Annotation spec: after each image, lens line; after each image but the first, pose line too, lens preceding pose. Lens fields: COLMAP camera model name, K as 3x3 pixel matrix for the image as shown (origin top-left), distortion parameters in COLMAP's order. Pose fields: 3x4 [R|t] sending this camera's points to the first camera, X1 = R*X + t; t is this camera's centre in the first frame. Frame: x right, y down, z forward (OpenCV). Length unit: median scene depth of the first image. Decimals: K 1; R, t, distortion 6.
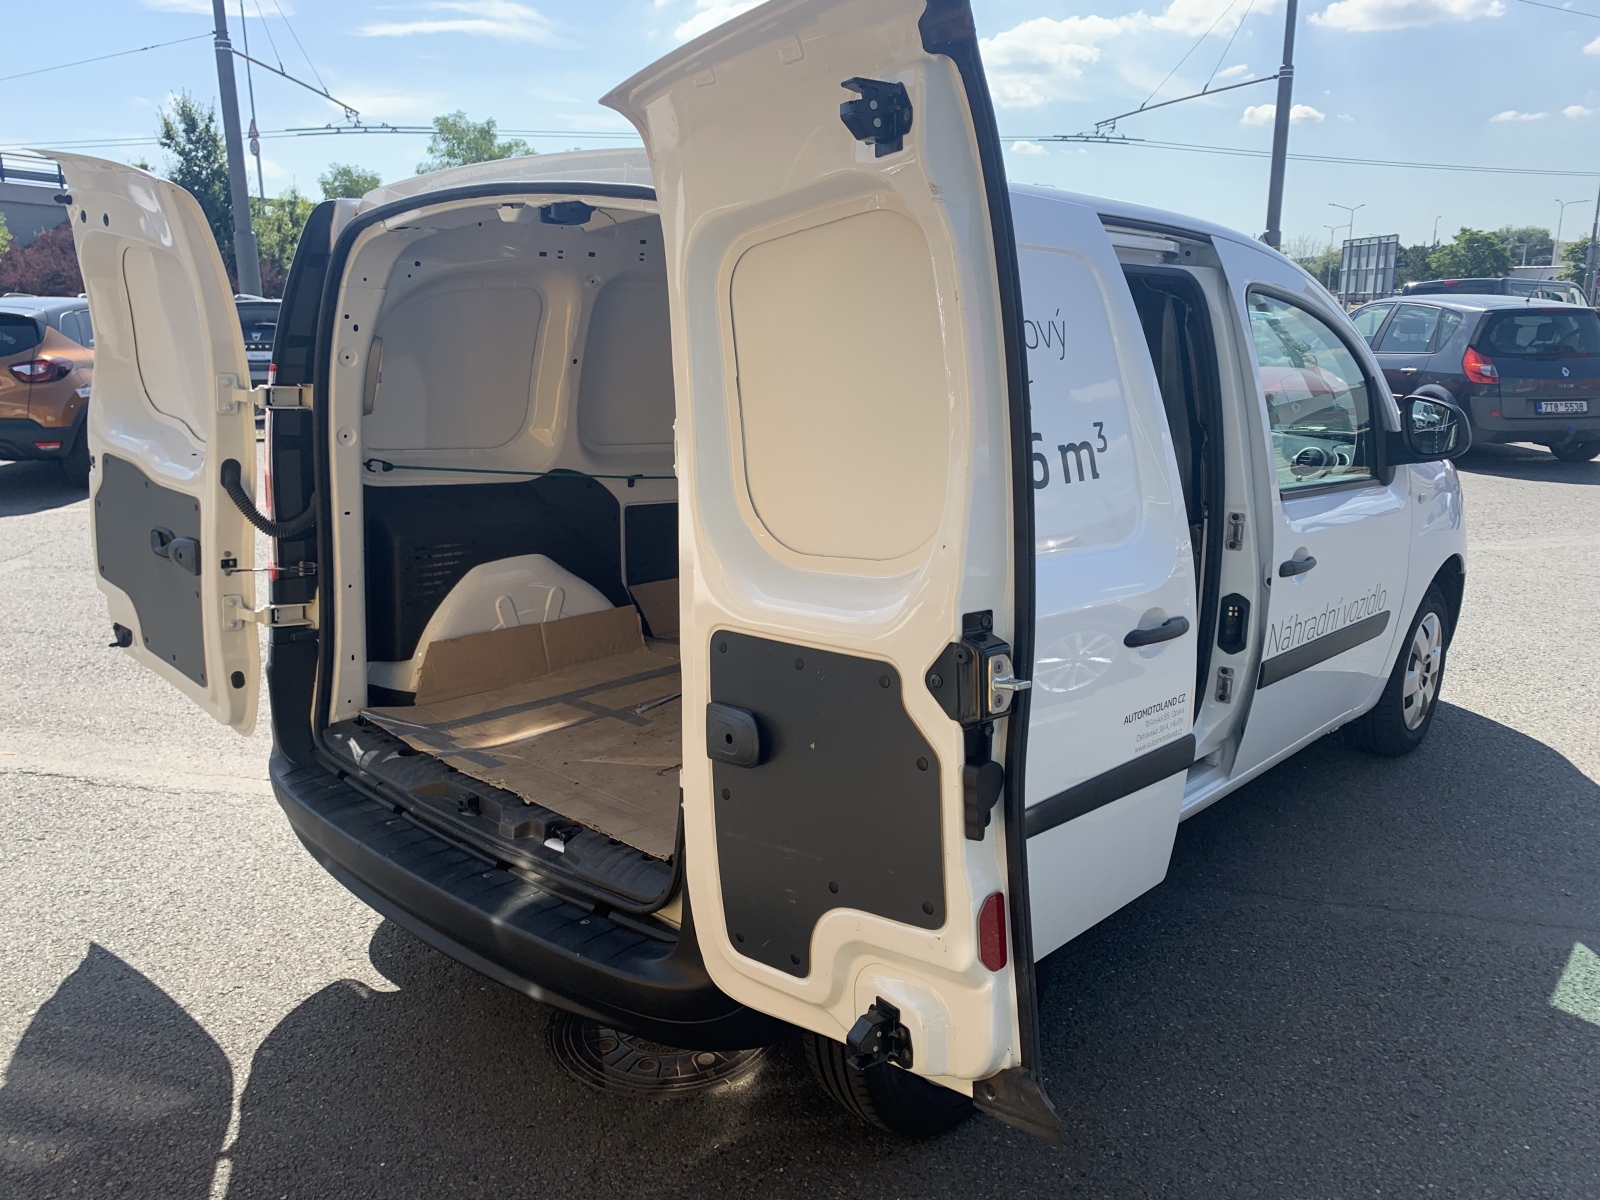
lens RADIAL K [[1226.7, 0, 795.6], [0, 1226.7, 575.9], [0, 0, 1]] dist [0.020290, -0.012812]
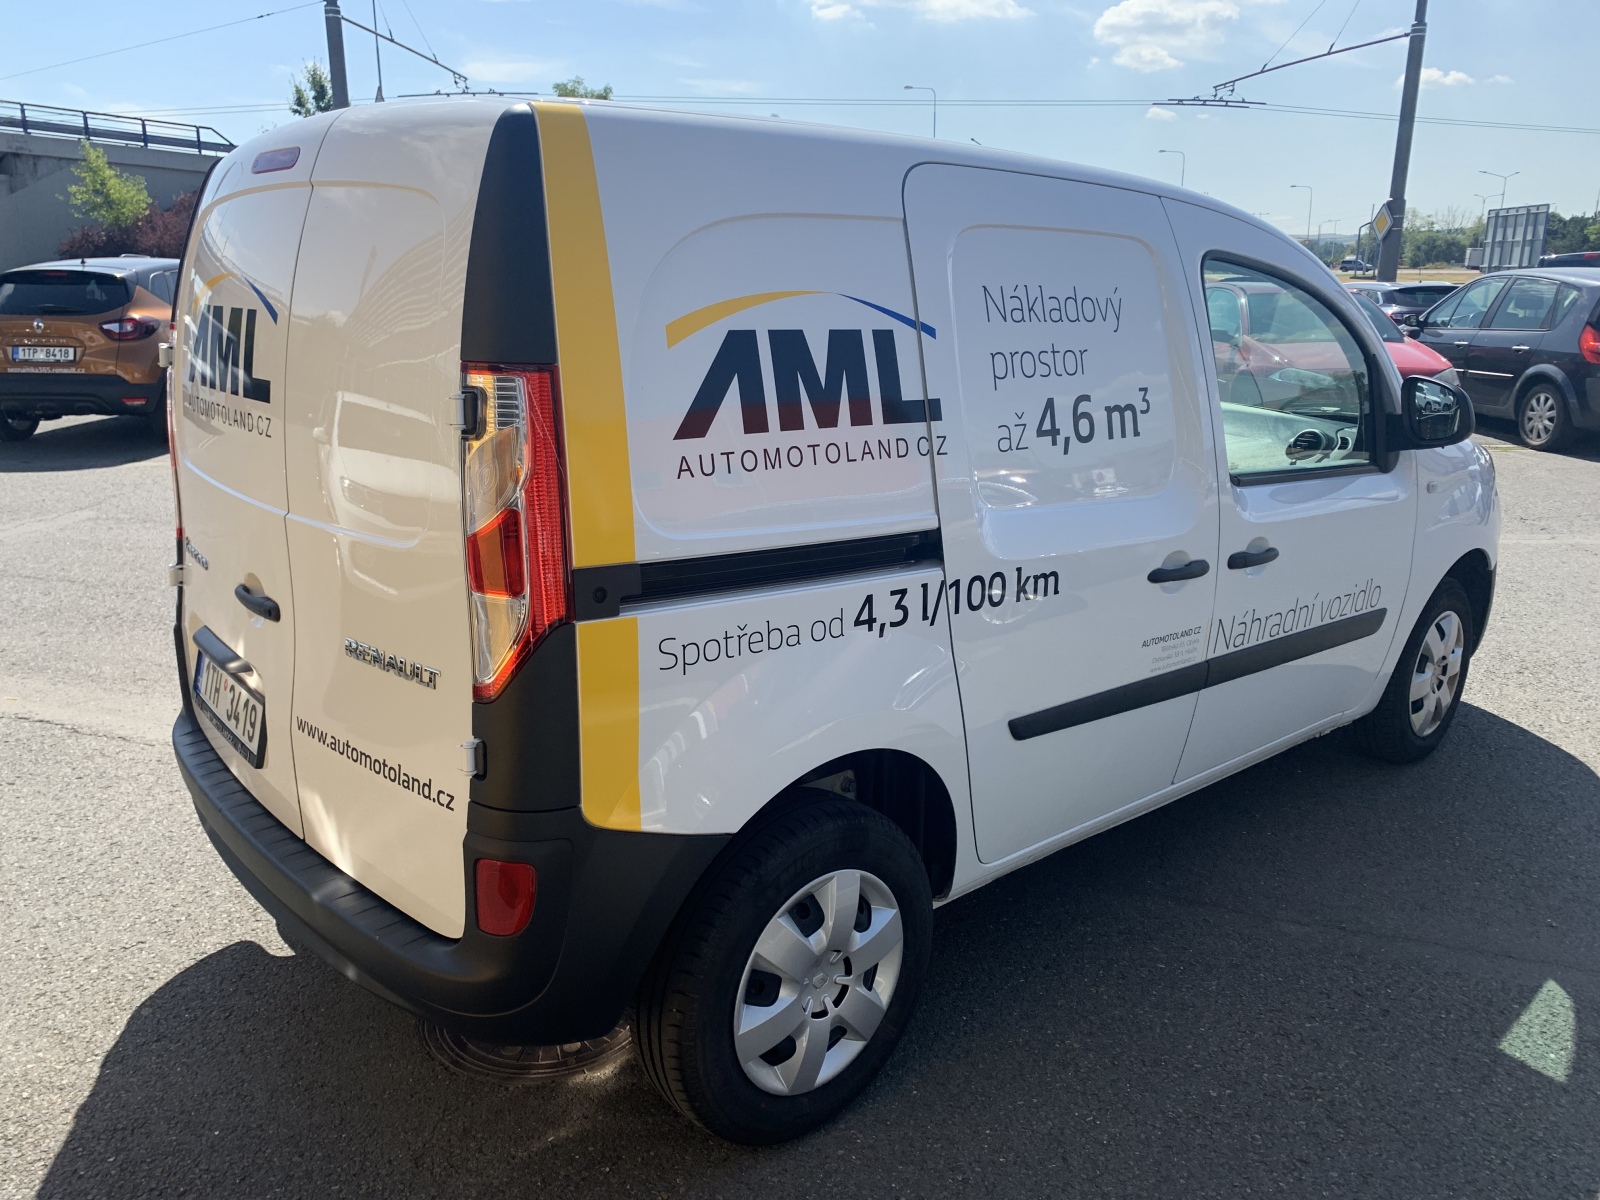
lens RADIAL K [[1226.7, 0, 791.1], [0, 1226.7, 573.1], [0, 0, 1]] dist [0.020290, -0.012812]
pose [[0.995257, 0.032266, -0.091772, 0.137516], [-0.030195, 0.999259, 0.023864, -0.007473], [0.092474, -0.020979, 0.995494, 0.042927]]
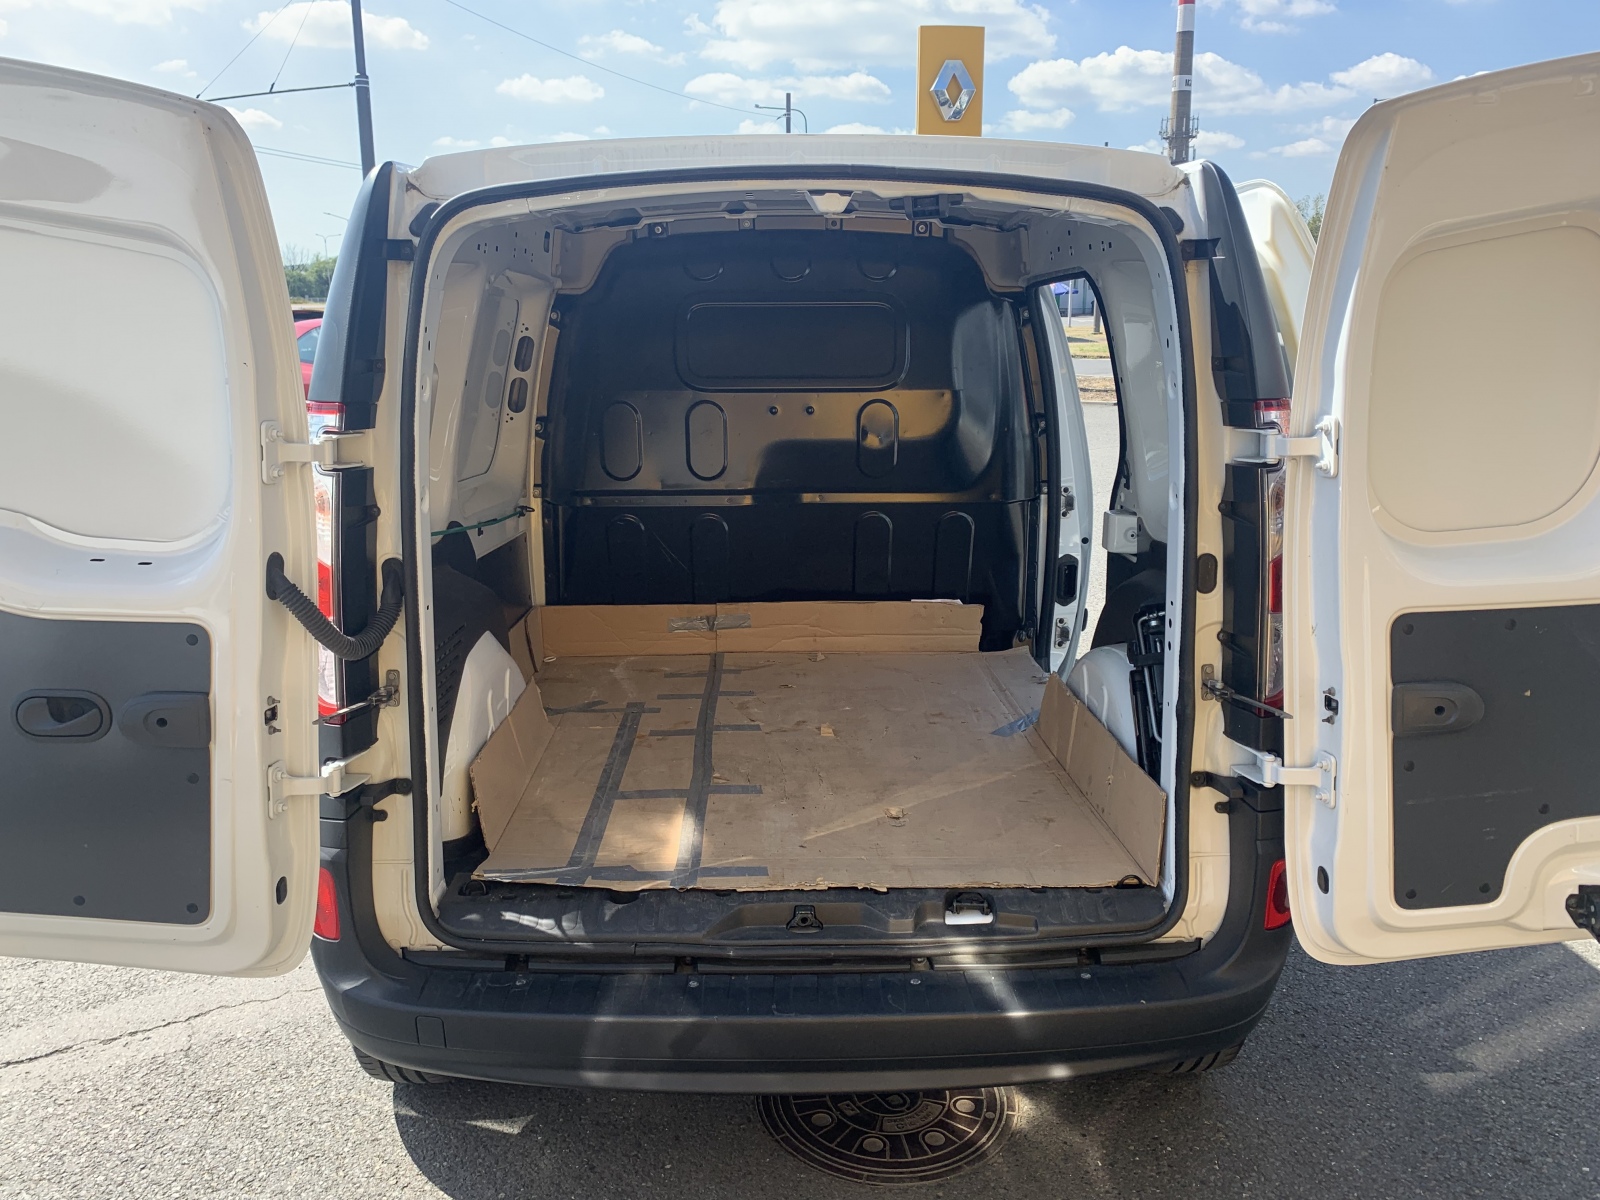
lens RADIAL K [[1226.7, 0, 797.3], [0, 1226.7, 580.6], [0, 0, 1]] dist [0.020290, -0.012812]
pose [[0.723503, -0.151911, 0.673399, -0.578370], [0.153280, 0.986488, 0.057855, -0.063153], [-0.673089, 0.061361, 0.737012, 0.283142]]
